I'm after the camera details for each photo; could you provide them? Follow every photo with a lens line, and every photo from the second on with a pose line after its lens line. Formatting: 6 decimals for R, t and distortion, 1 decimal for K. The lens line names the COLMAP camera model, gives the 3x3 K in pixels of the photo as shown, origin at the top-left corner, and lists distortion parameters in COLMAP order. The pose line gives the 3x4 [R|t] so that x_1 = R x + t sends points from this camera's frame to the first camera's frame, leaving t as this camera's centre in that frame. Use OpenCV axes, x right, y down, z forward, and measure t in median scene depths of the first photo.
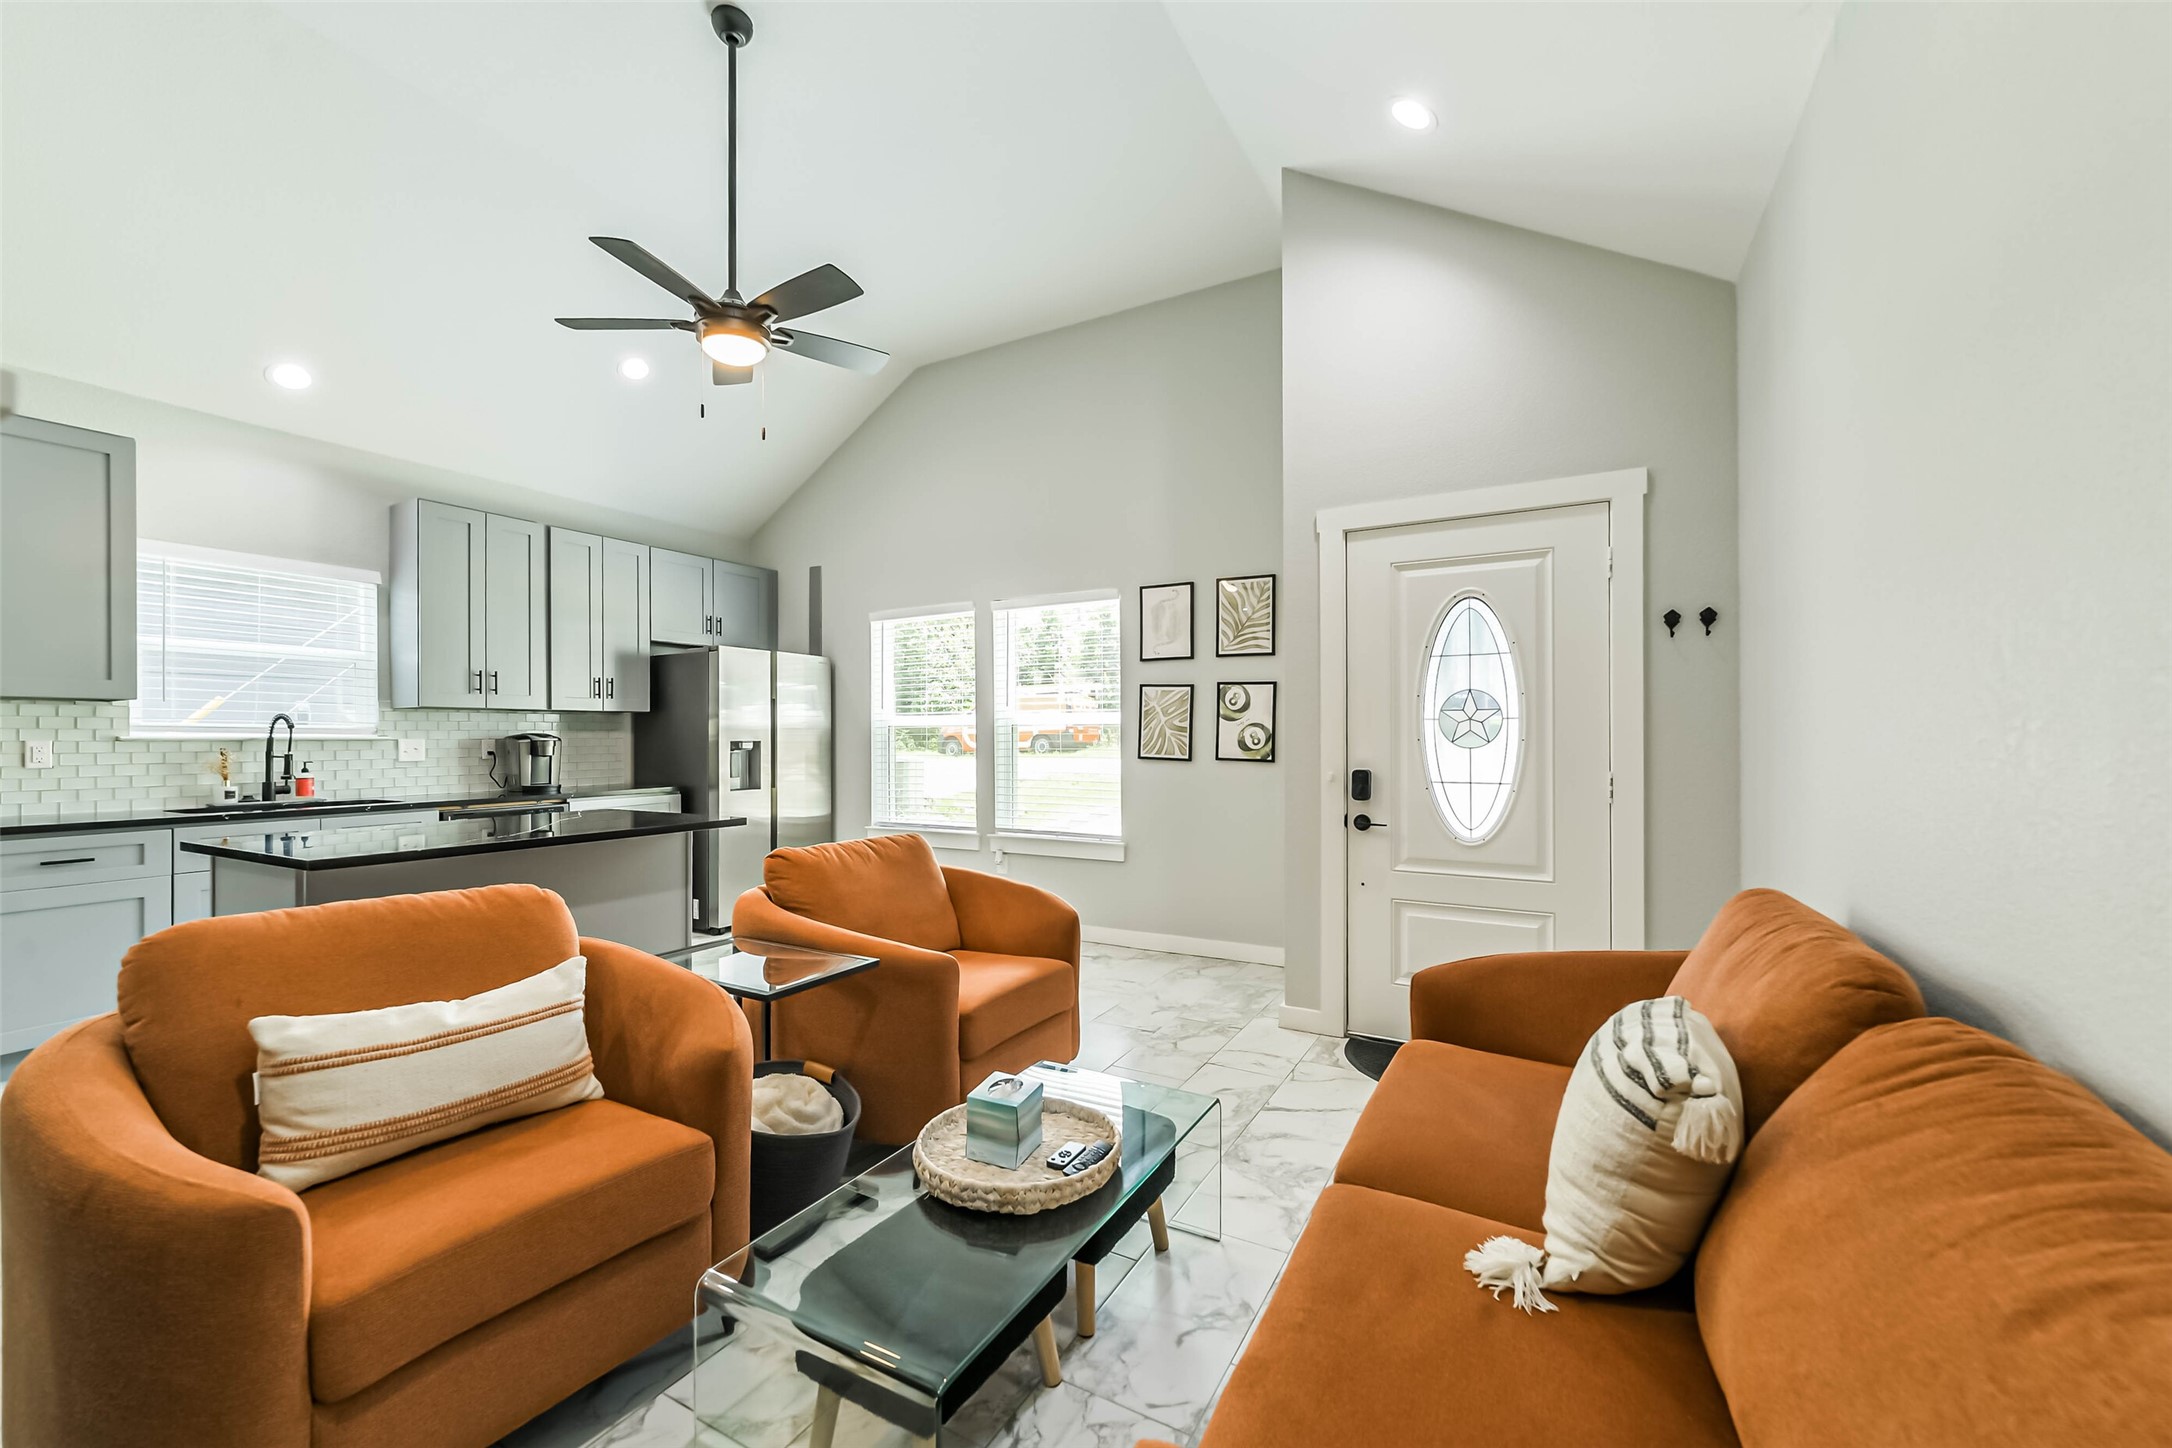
lens RADIAL K [[840.1, 0, 1082.9], [0, 840.1, 733.6], [0, 0, 1]] dist [0.002115, 0.000229]
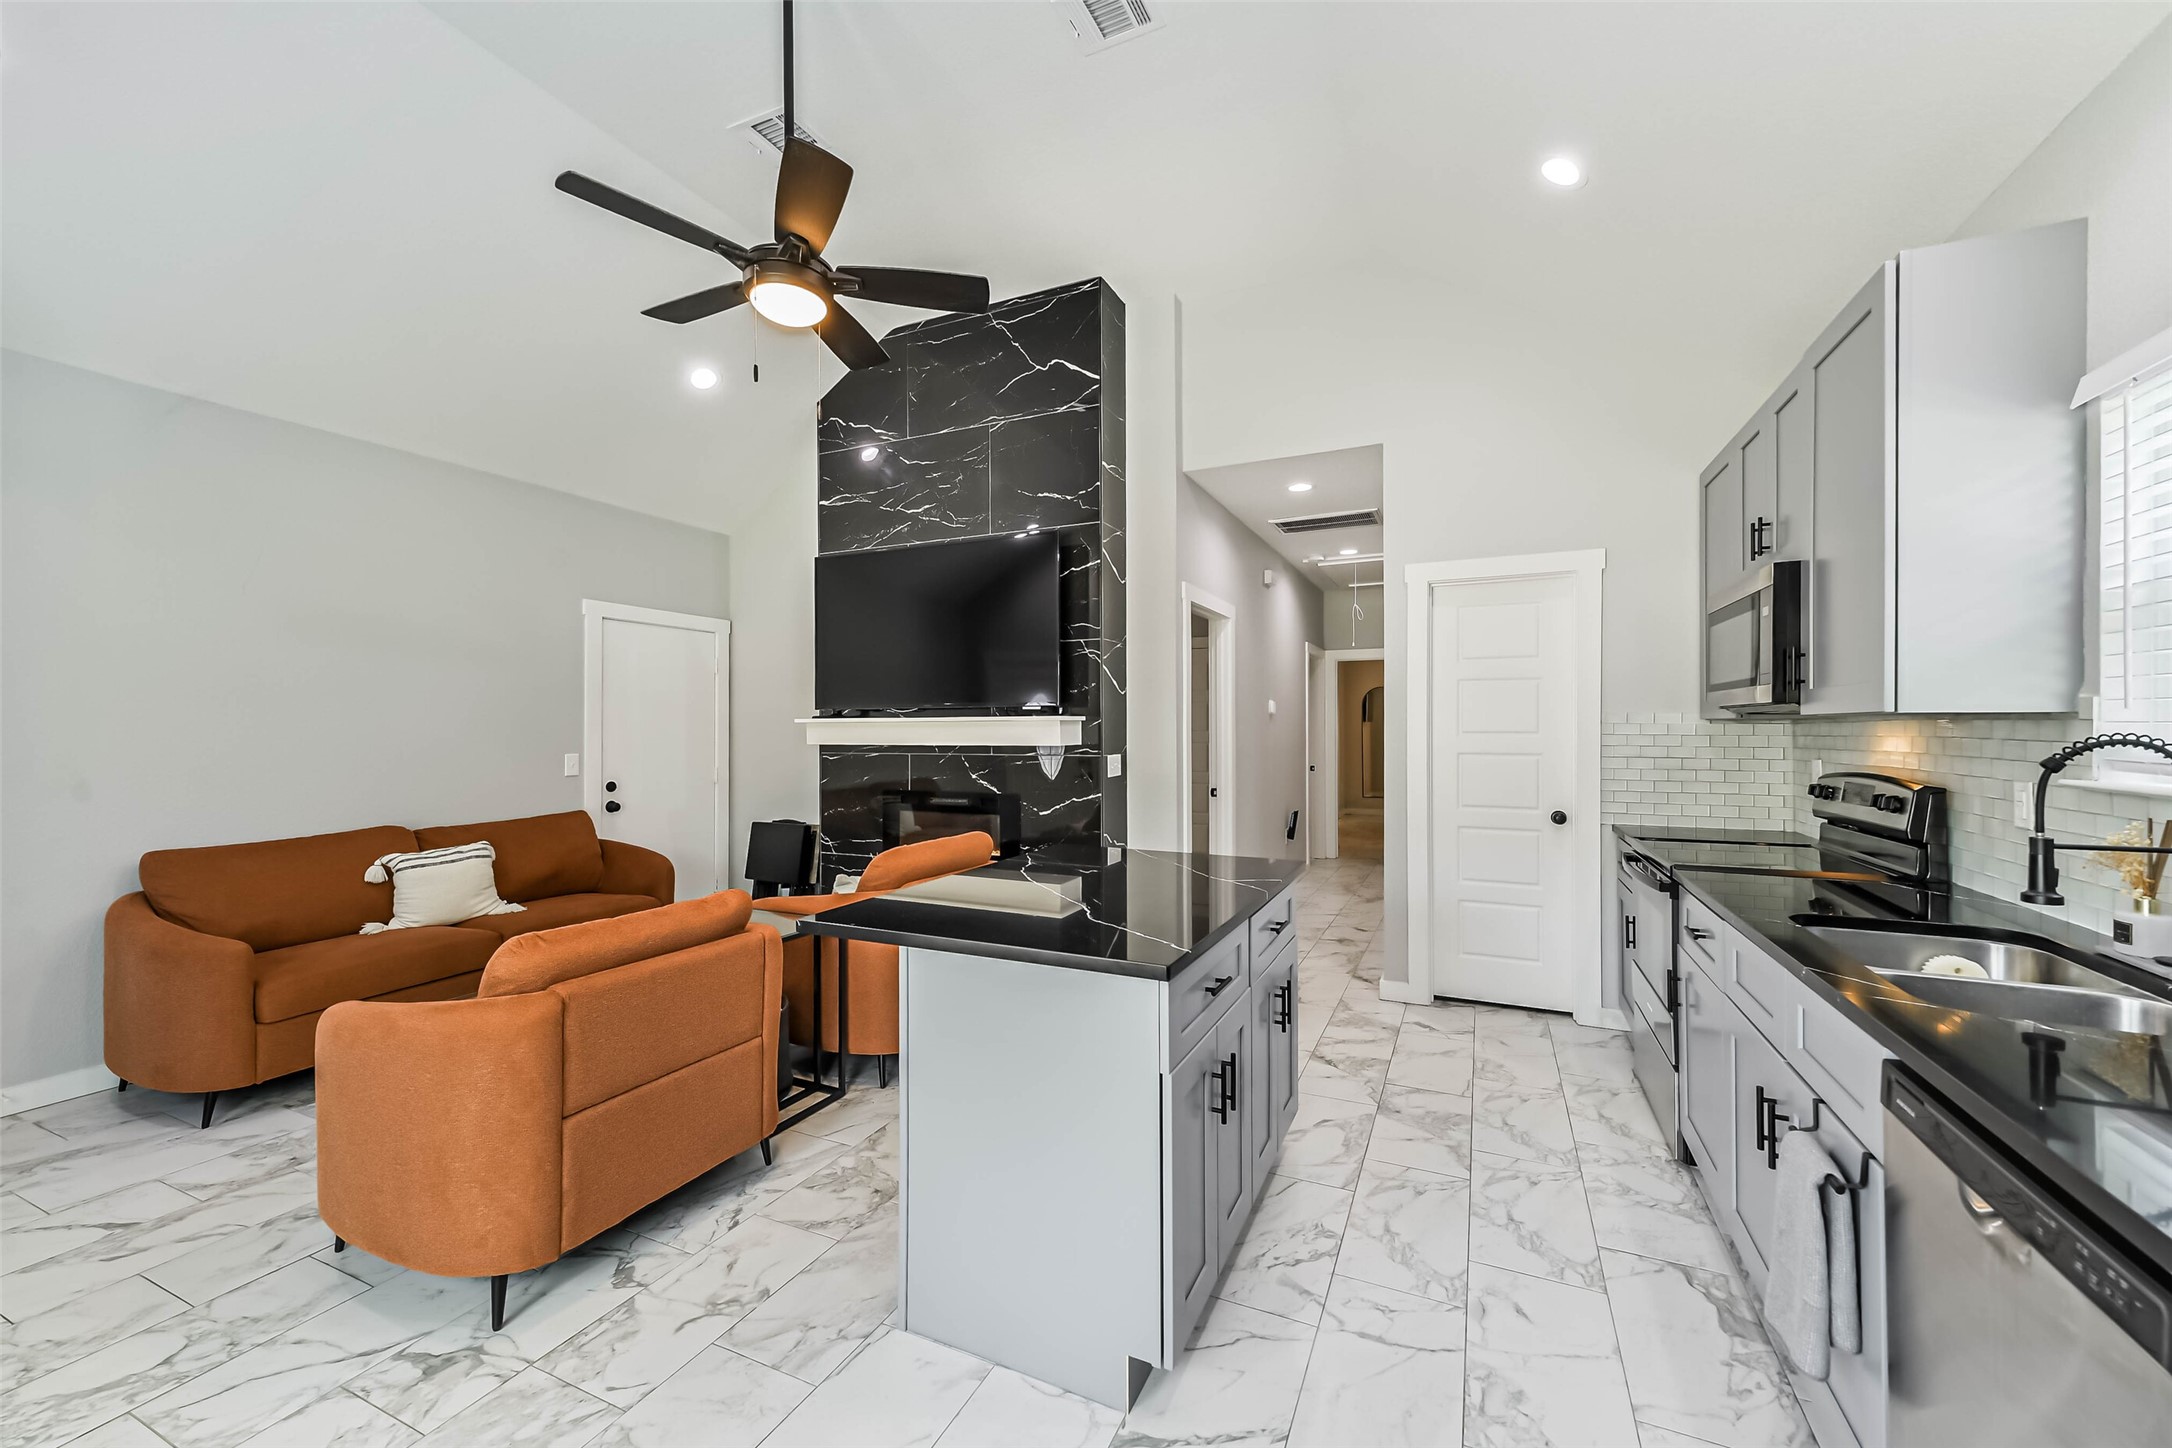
lens RADIAL K [[840.1, 0, 1101.6], [0, 840.1, 724.6], [0, 0, 1]] dist [0.002115, 0.000229]
pose [[-0.996582, 0.005468, -0.082426, -0.414676], [0.005679, 0.999981, -0.002317, -0.025943], [0.082412, -0.002777, -0.996594, 1.169393]]
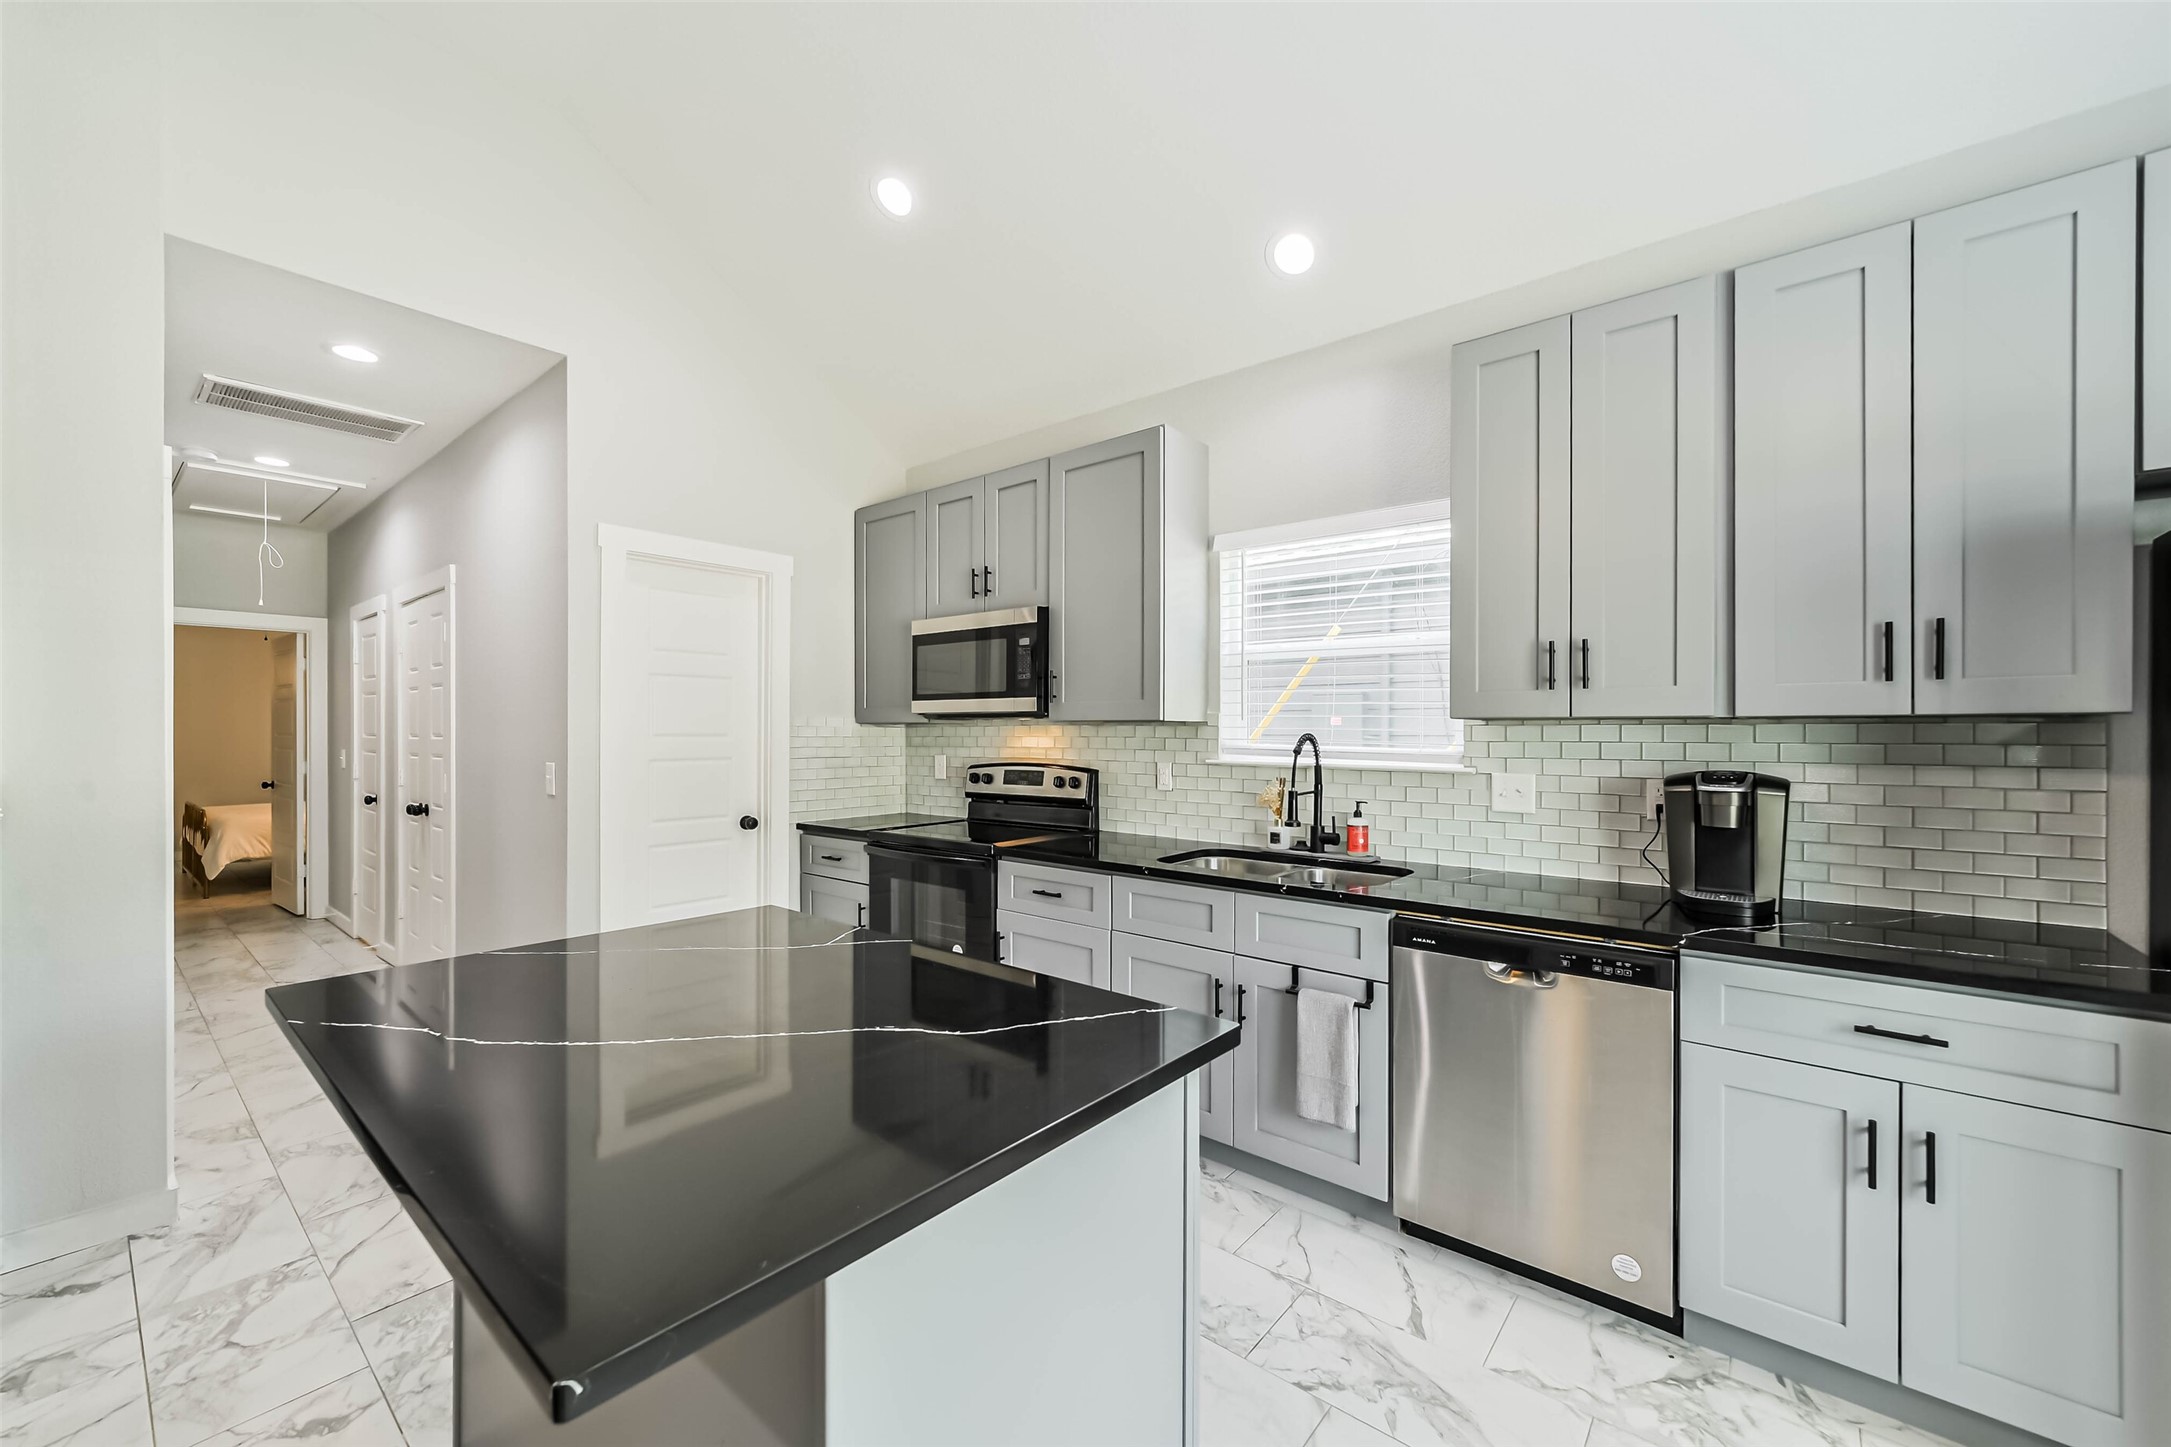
lens RADIAL K [[839.8, 0, 1076.4], [0, 839.8, 734.8], [0, 0, 1]] dist [0.002115, 0.000229]
pose [[-0.188120, 0.007354, -0.982119, -0.188013], [-0.001055, 0.999970, 0.007690, -0.024129], [0.982146, 0.002483, -0.188106, 0.824915]]
